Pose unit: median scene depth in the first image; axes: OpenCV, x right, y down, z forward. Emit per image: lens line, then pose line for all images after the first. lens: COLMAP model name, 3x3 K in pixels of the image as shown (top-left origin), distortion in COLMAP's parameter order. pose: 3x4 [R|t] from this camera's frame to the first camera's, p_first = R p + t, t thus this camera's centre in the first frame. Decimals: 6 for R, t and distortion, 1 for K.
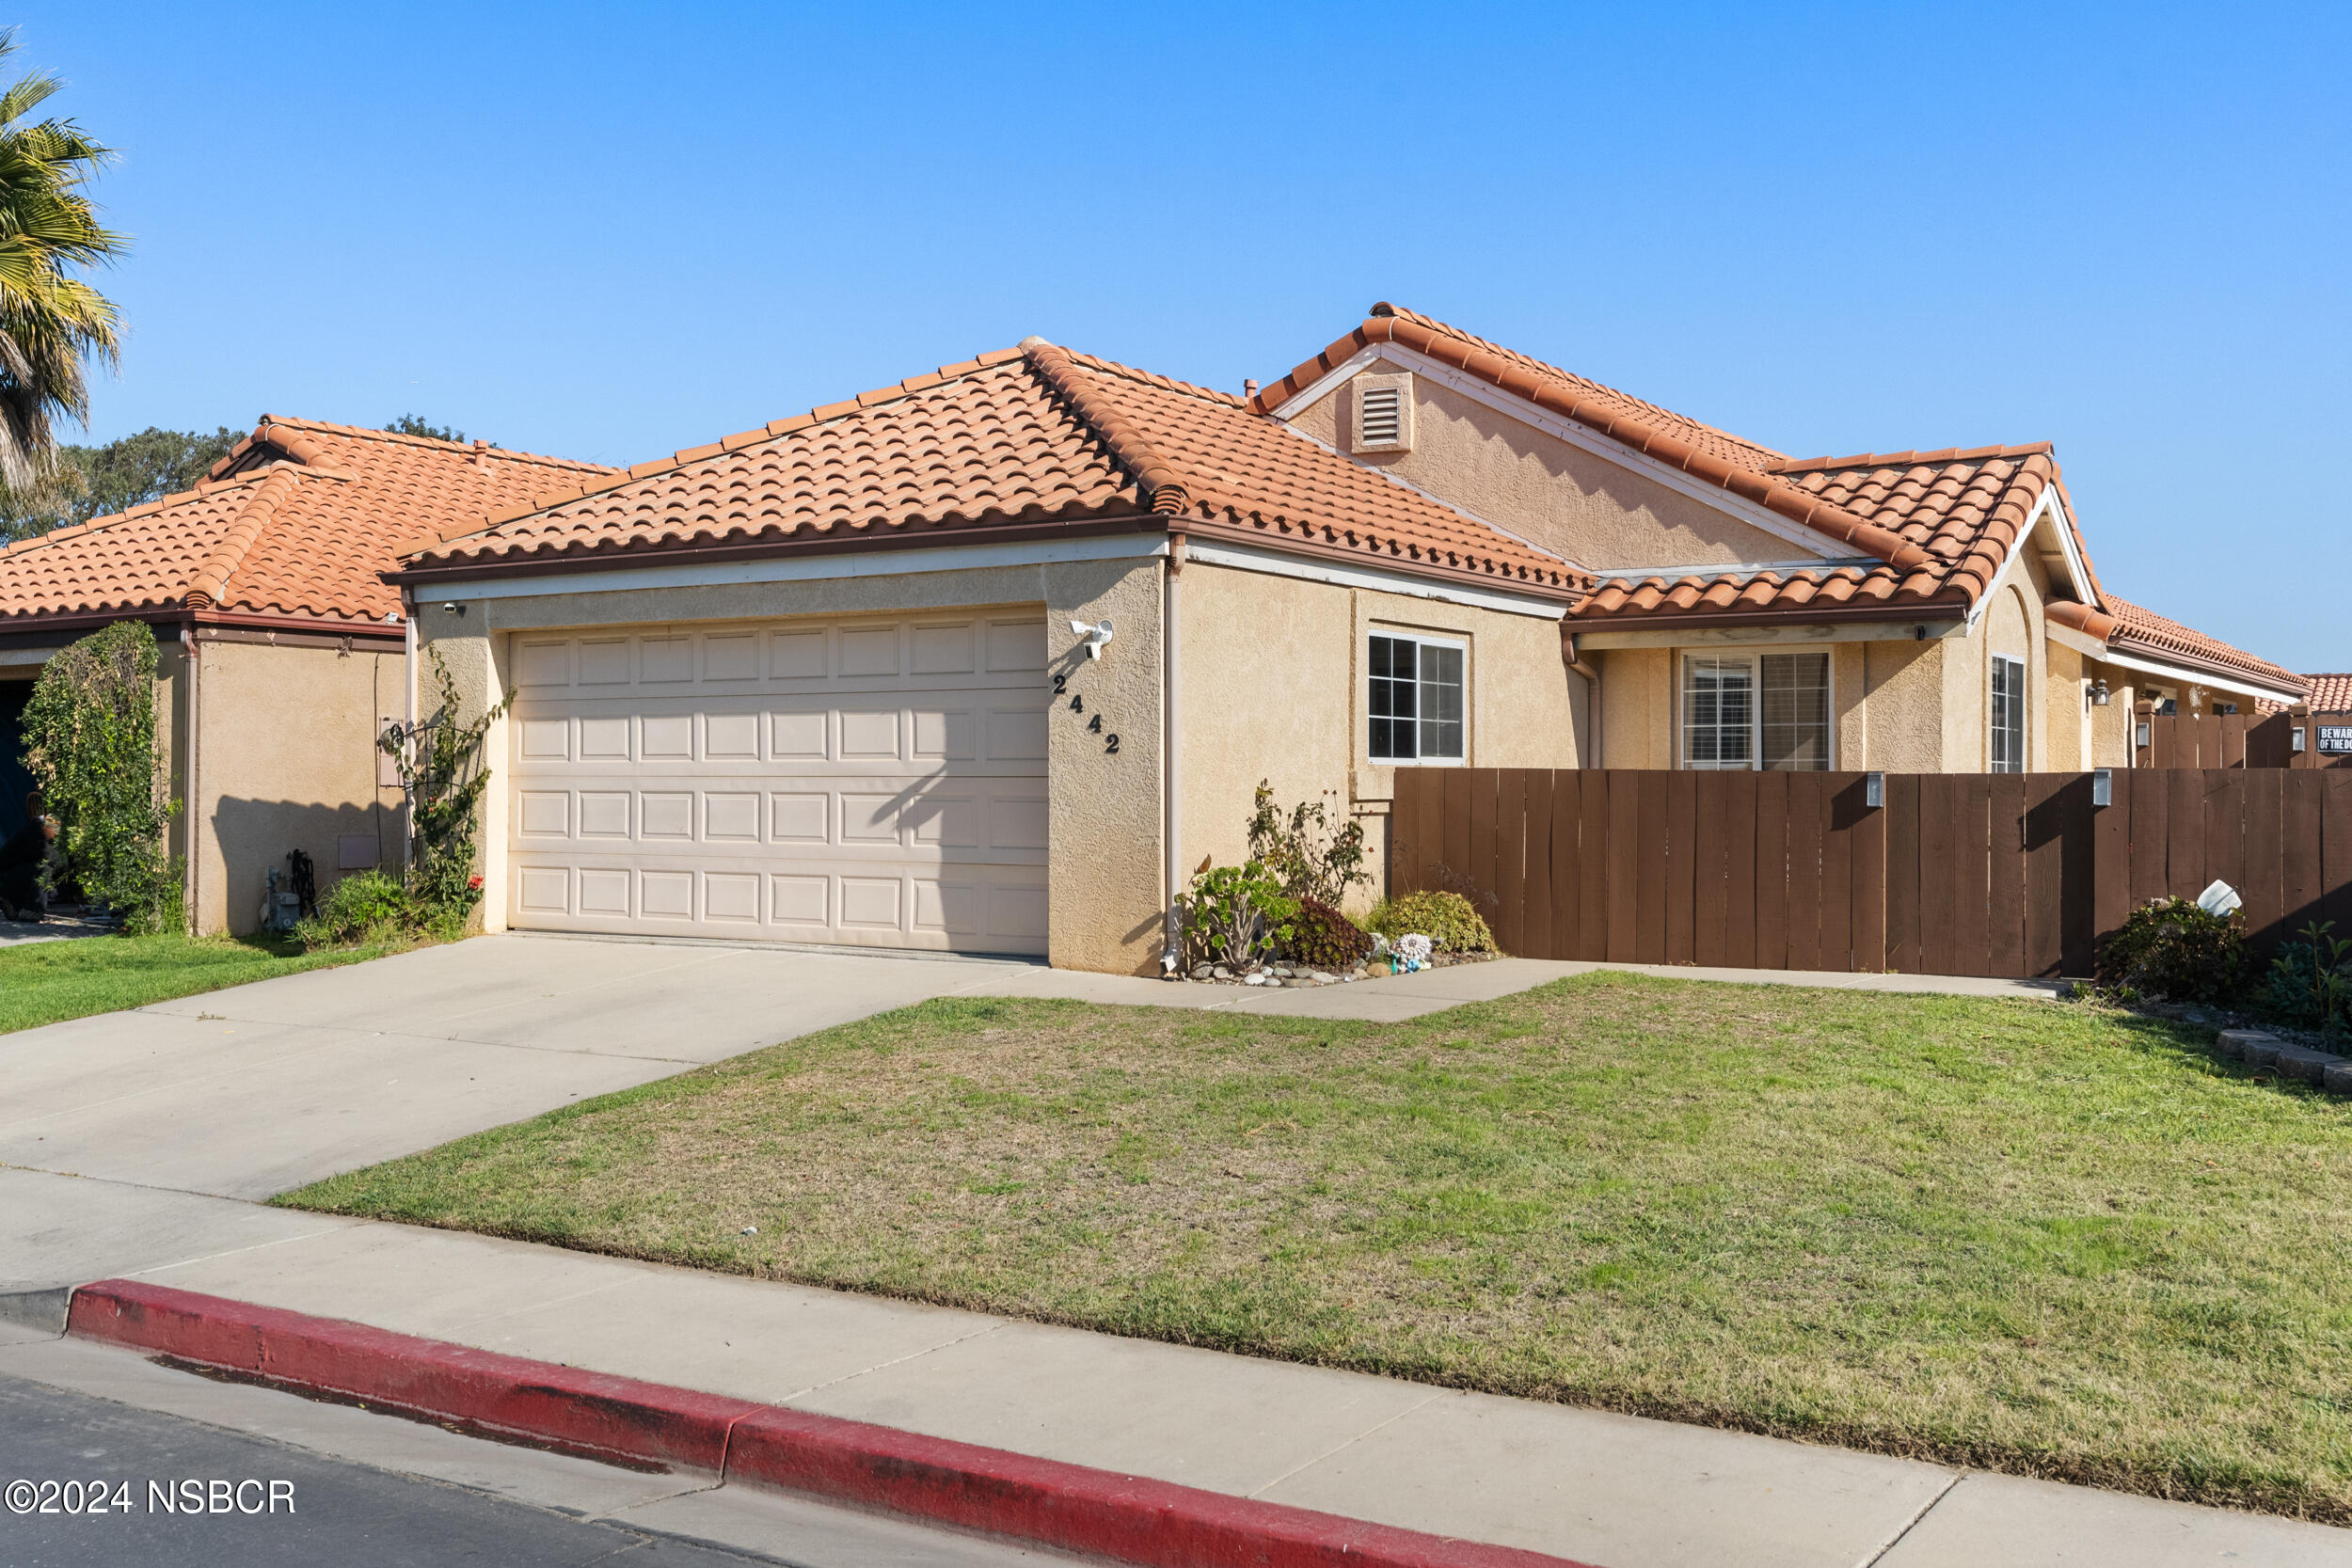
lens RADIAL K [[2327.4, 0, 1178.8], [0, 2327.4, 773.6], [0, 0, 1]] dist [0.065535, 0.000000]
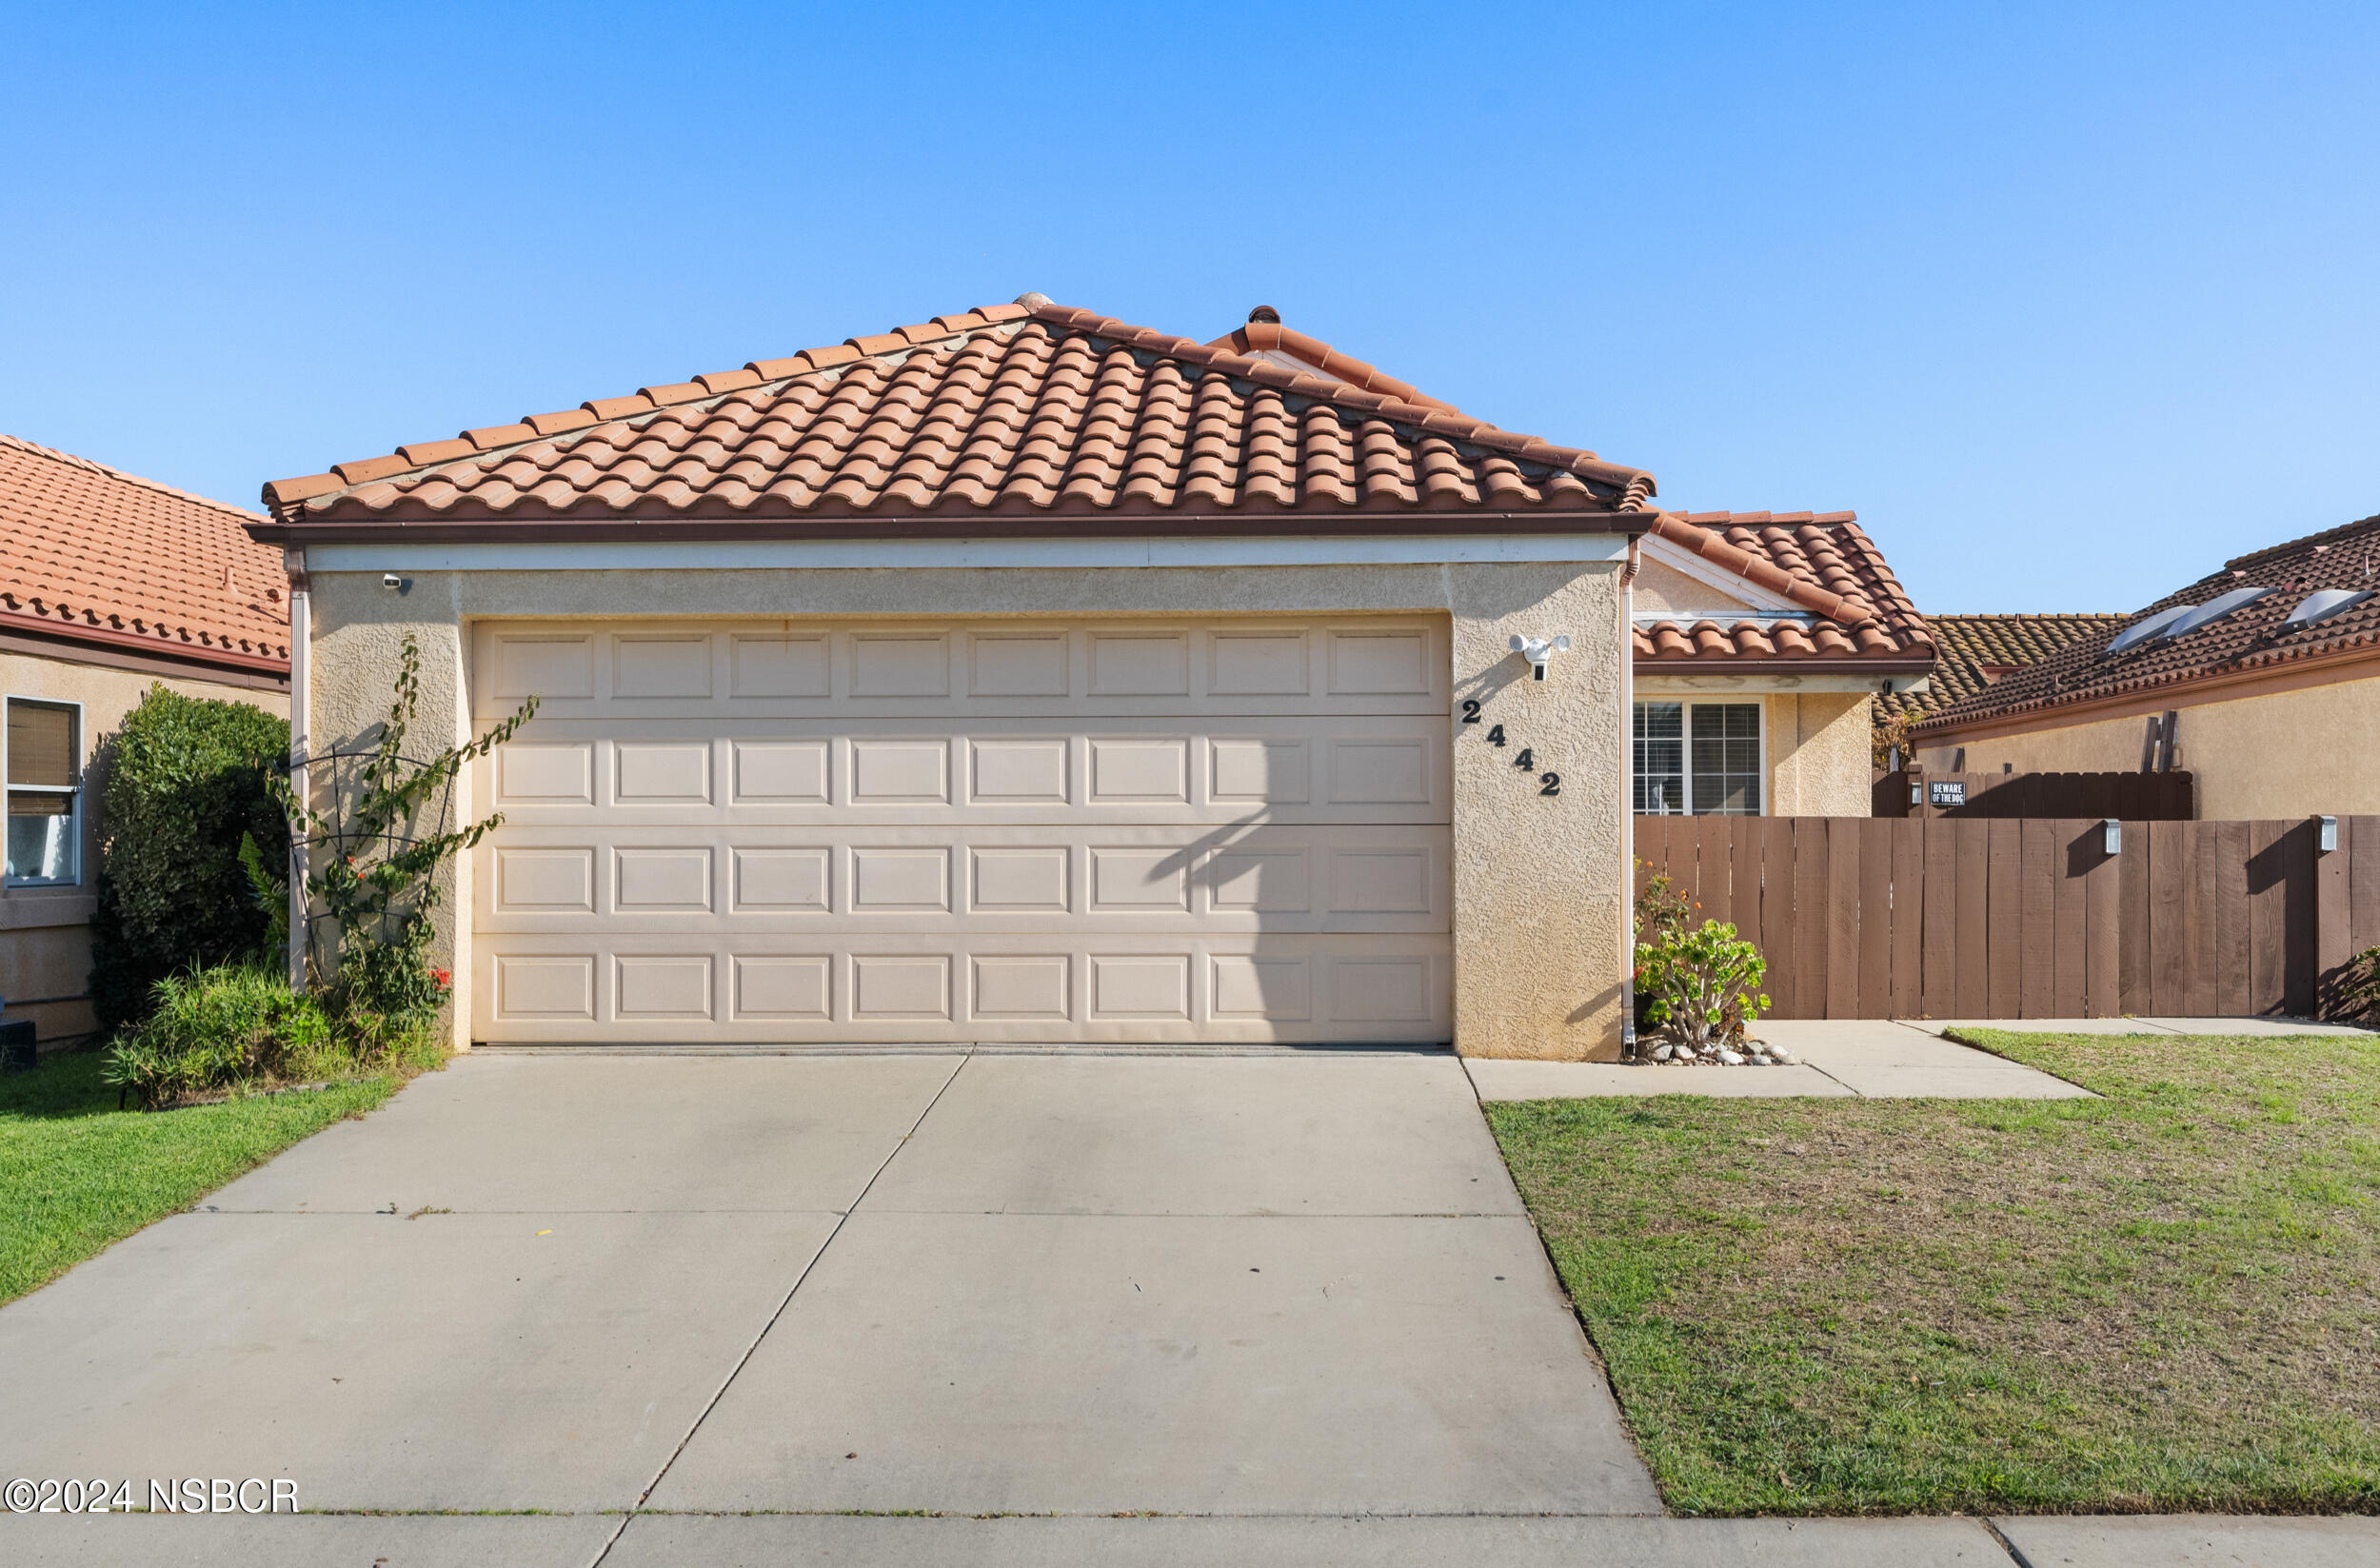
lens RADIAL K [[2242.4, 0, 1185.9], [0, 2242.4, 792.0], [0, 0, 1]] dist [0.034241, 0.000000]
pose [[0.849898, 0.007575, 0.526893, -0.517346], [0.001738, 0.999851, -0.017178, 0.003361], [-0.526945, 0.015515, 0.849758, 0.355037]]
